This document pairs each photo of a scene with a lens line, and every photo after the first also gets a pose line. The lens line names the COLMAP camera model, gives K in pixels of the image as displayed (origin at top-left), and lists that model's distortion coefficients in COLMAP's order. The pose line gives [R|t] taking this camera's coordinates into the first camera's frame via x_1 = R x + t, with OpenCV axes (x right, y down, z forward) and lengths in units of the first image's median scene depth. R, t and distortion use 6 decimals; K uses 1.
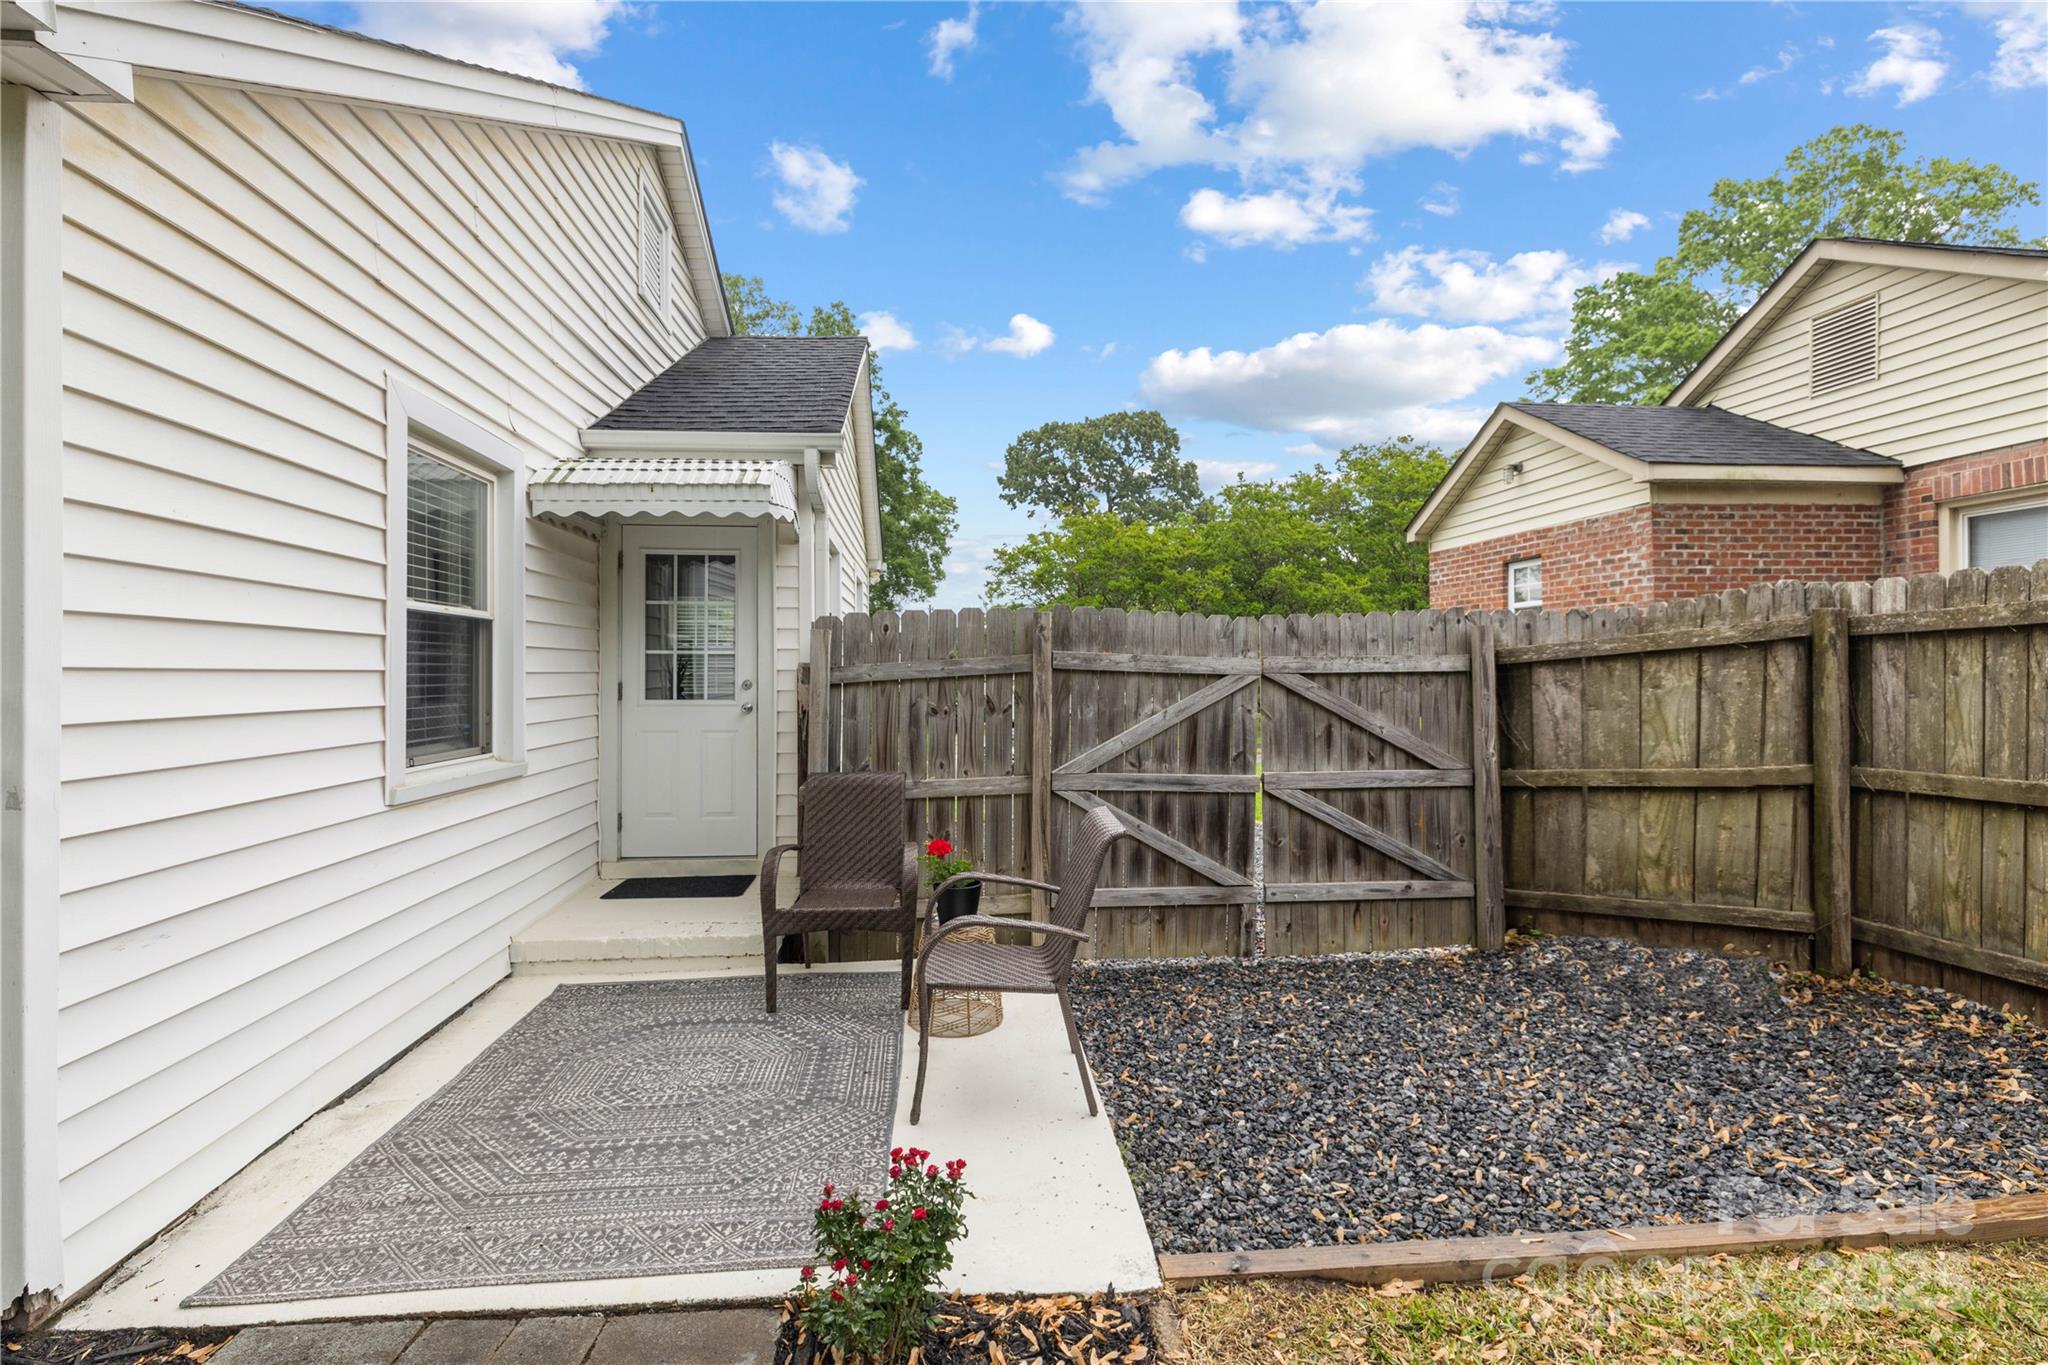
lens RADIAL K [[882.8, 0, 1002.8], [0, 882.8, 657.8], [0, 0, 1]] dist [0.000060, 0.000807]
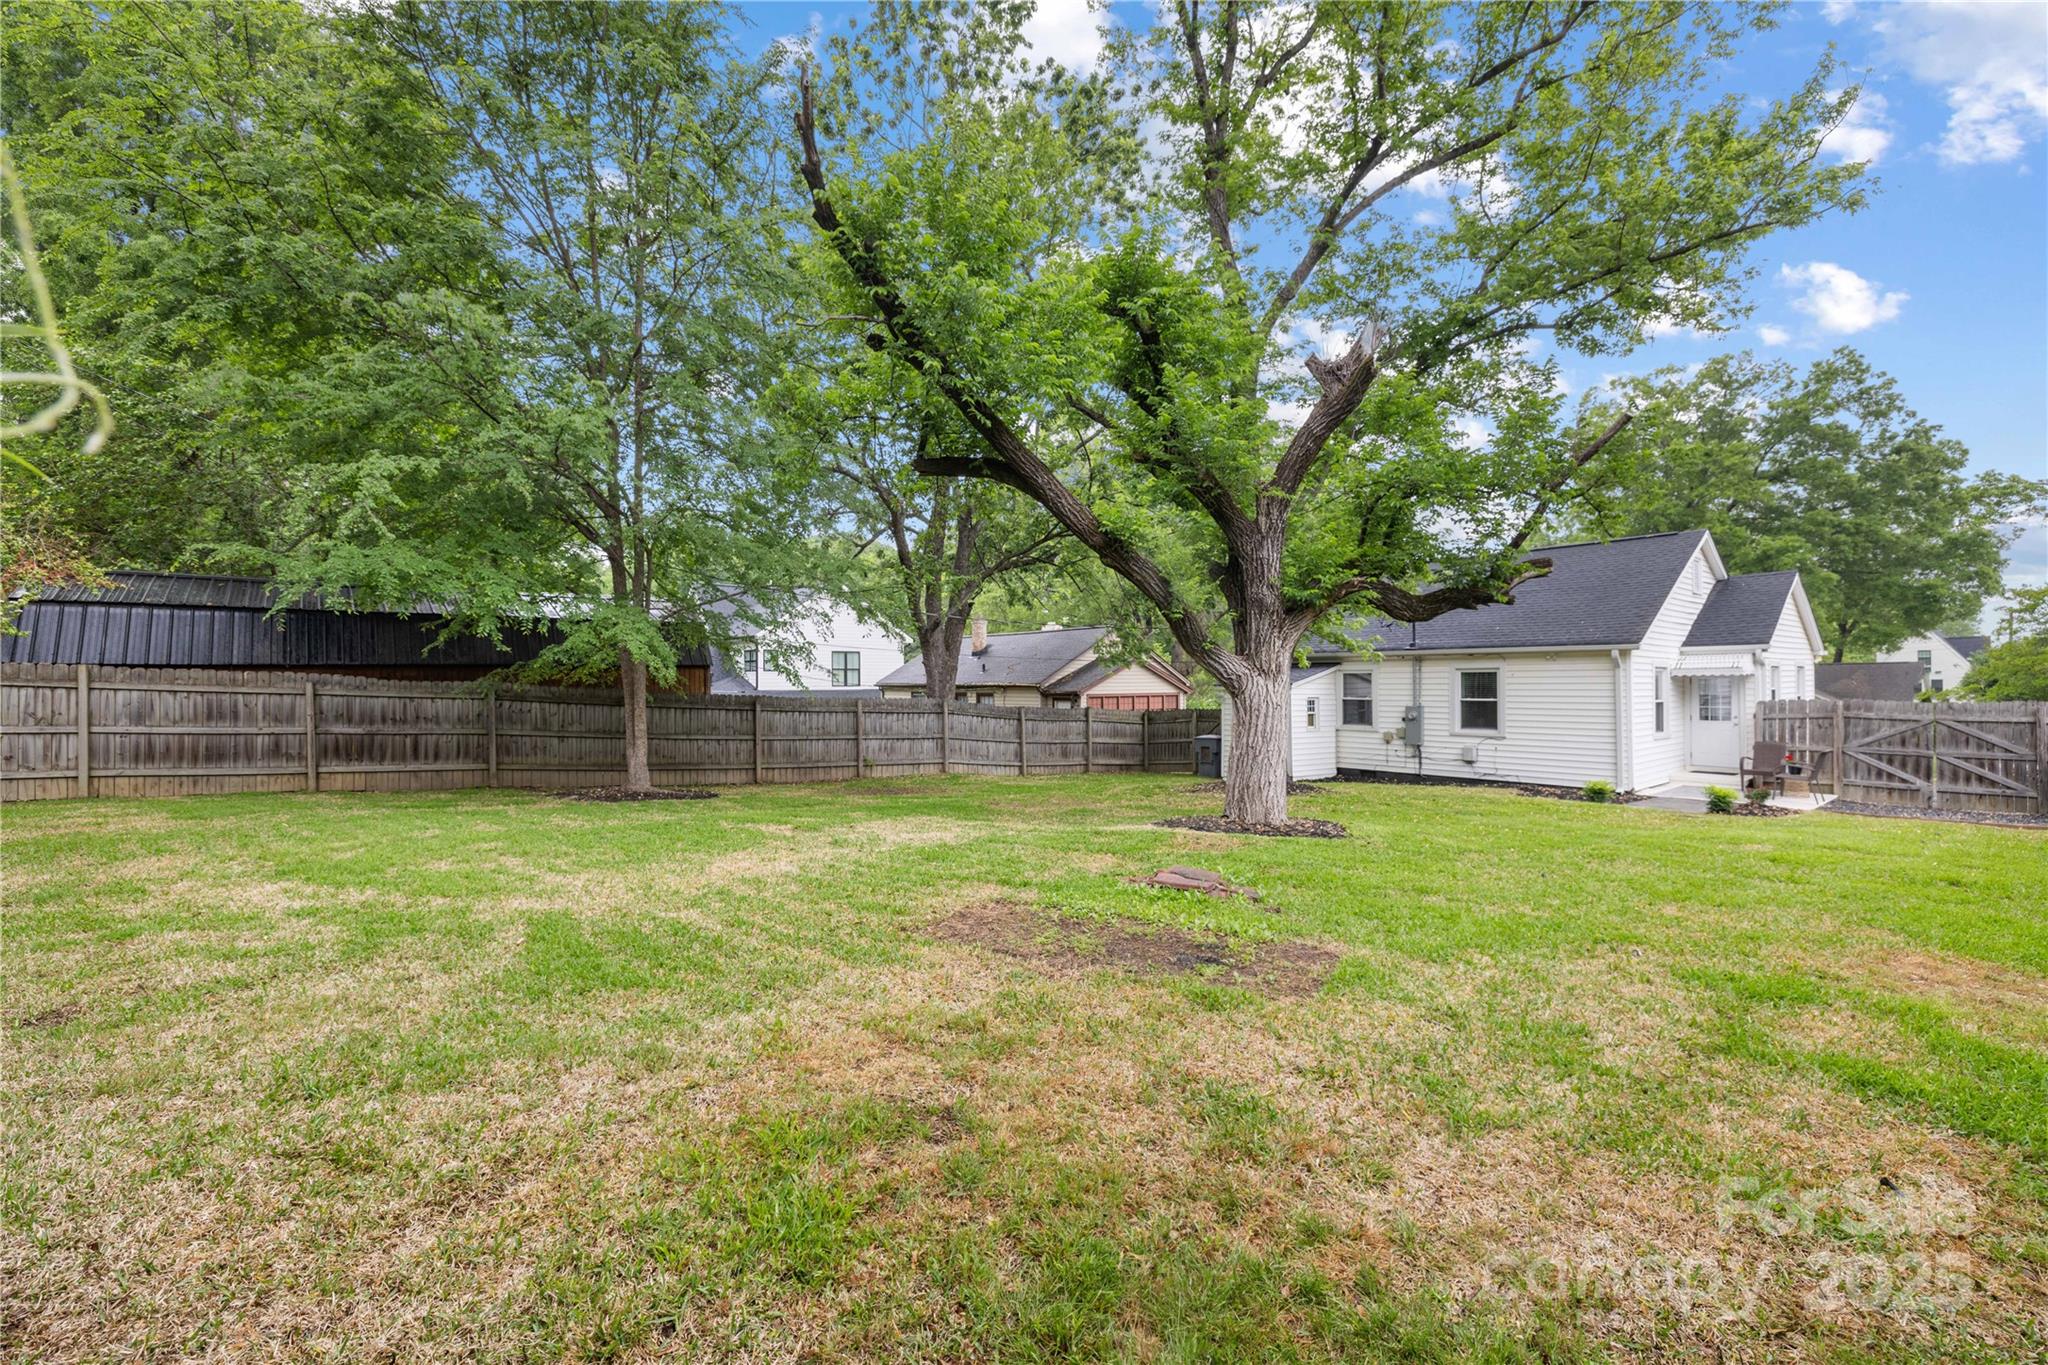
lens RADIAL K [[867.3, 0, 1029.8], [0, 867.3, 675.9], [0, 0, 1]] dist [0.004242, 0.000633]
pose [[0.567757, -0.002707, -0.823192, 1.028001], [0.015600, 0.999850, 0.007472, -0.217105], [0.823048, -0.017084, 0.567714, -3.488862]]
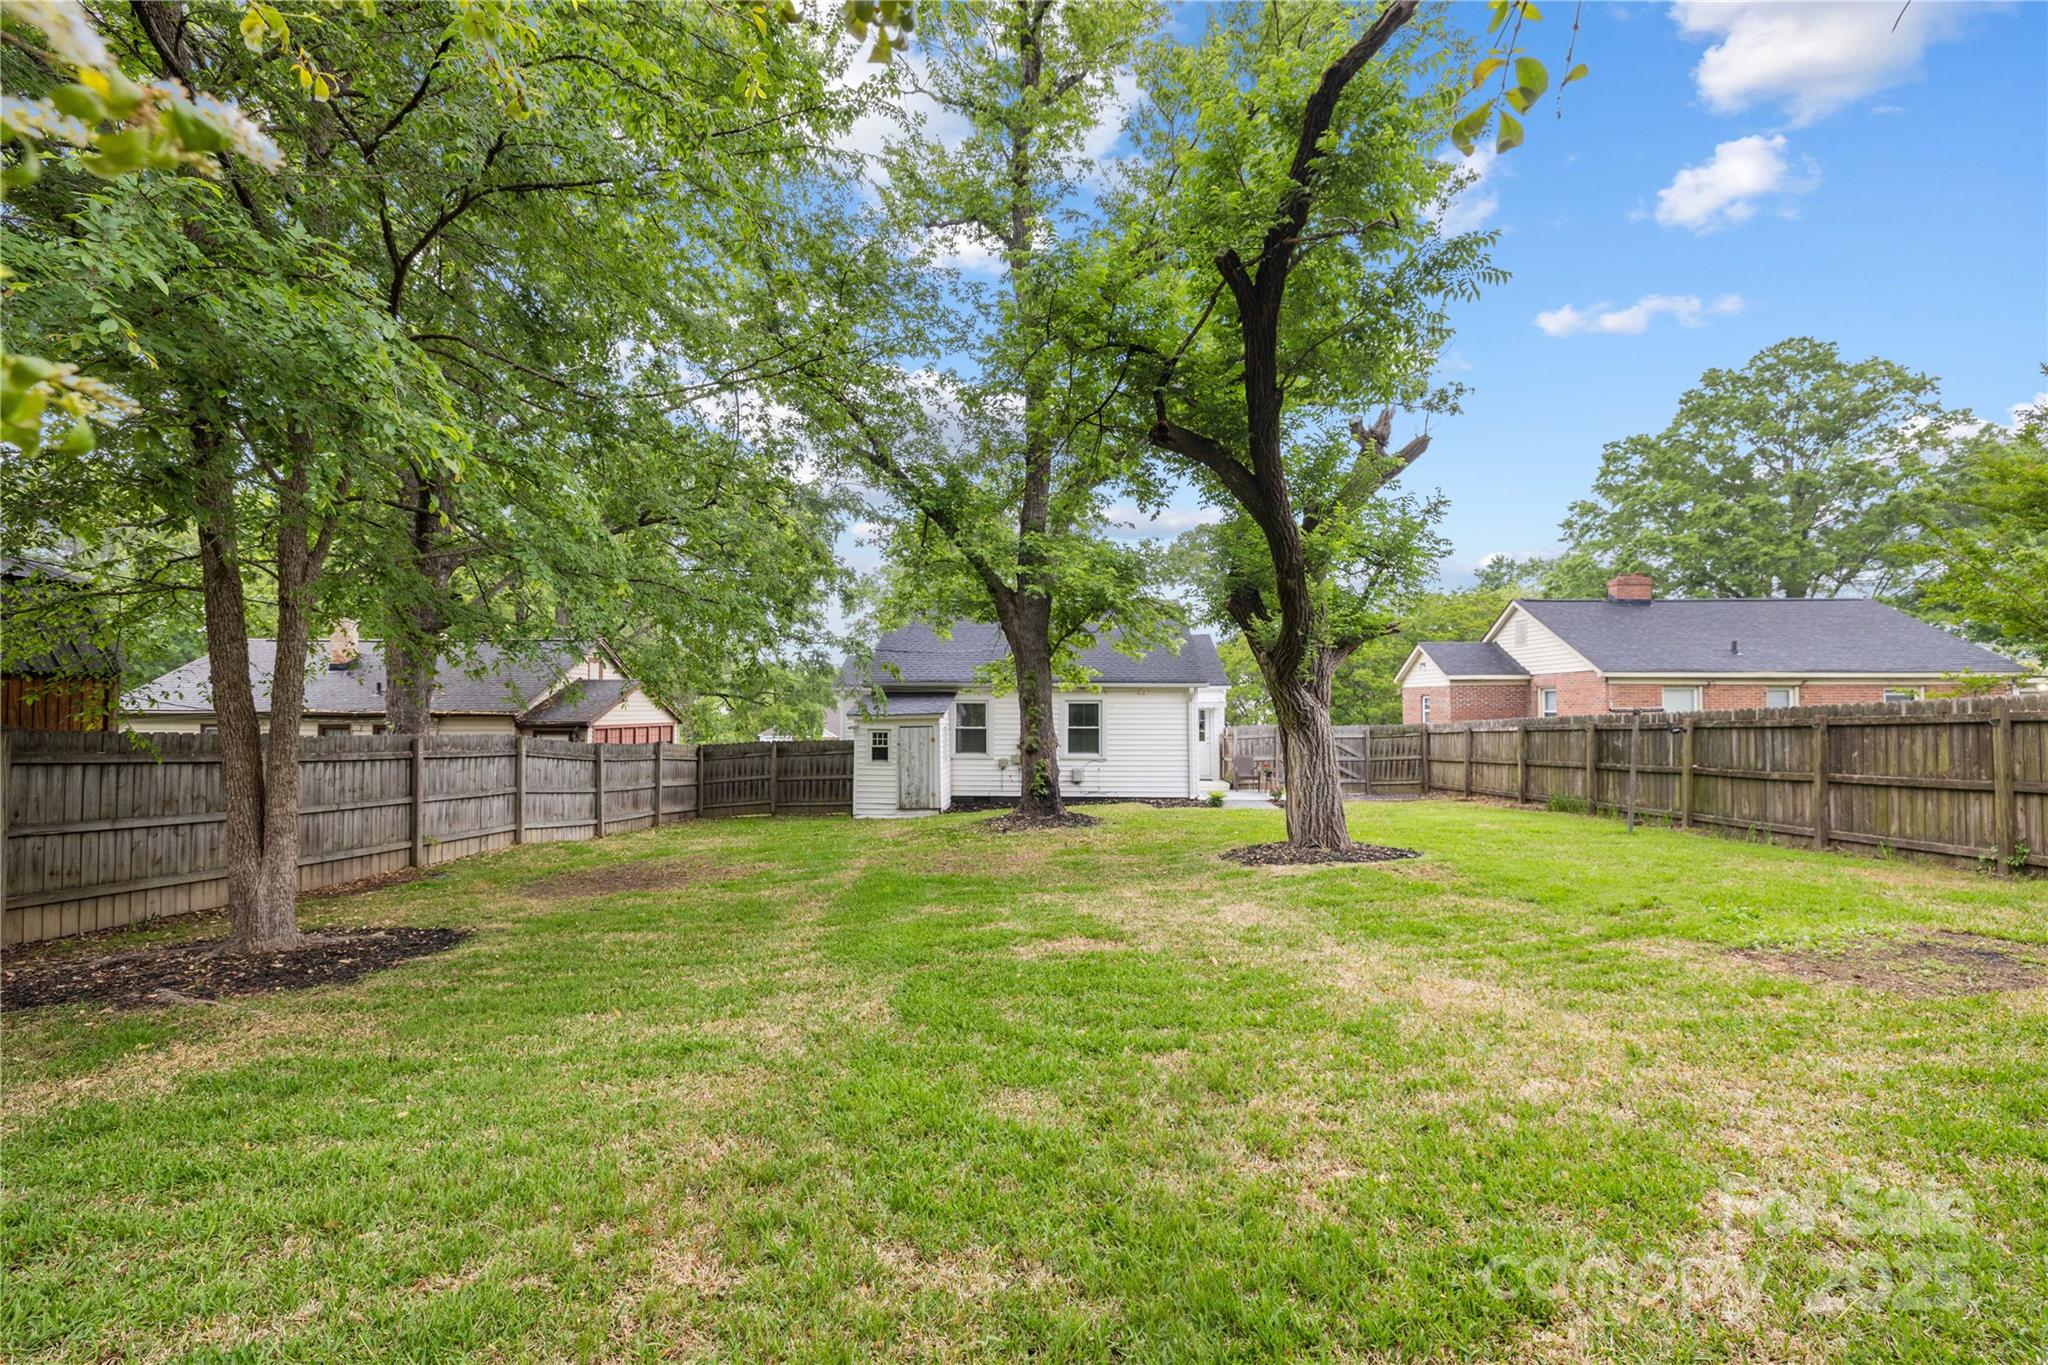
lens RADIAL K [[867.3, 0, 1016.3], [0, 867.3, 677.0], [0, 0, 1]] dist [0.004242, 0.000633]
pose [[0.991951, 0.002214, -0.126600, -0.801054], [-0.004681, 0.999805, -0.019187, -0.223079], [0.126533, 0.019626, 0.991768, -4.096559]]
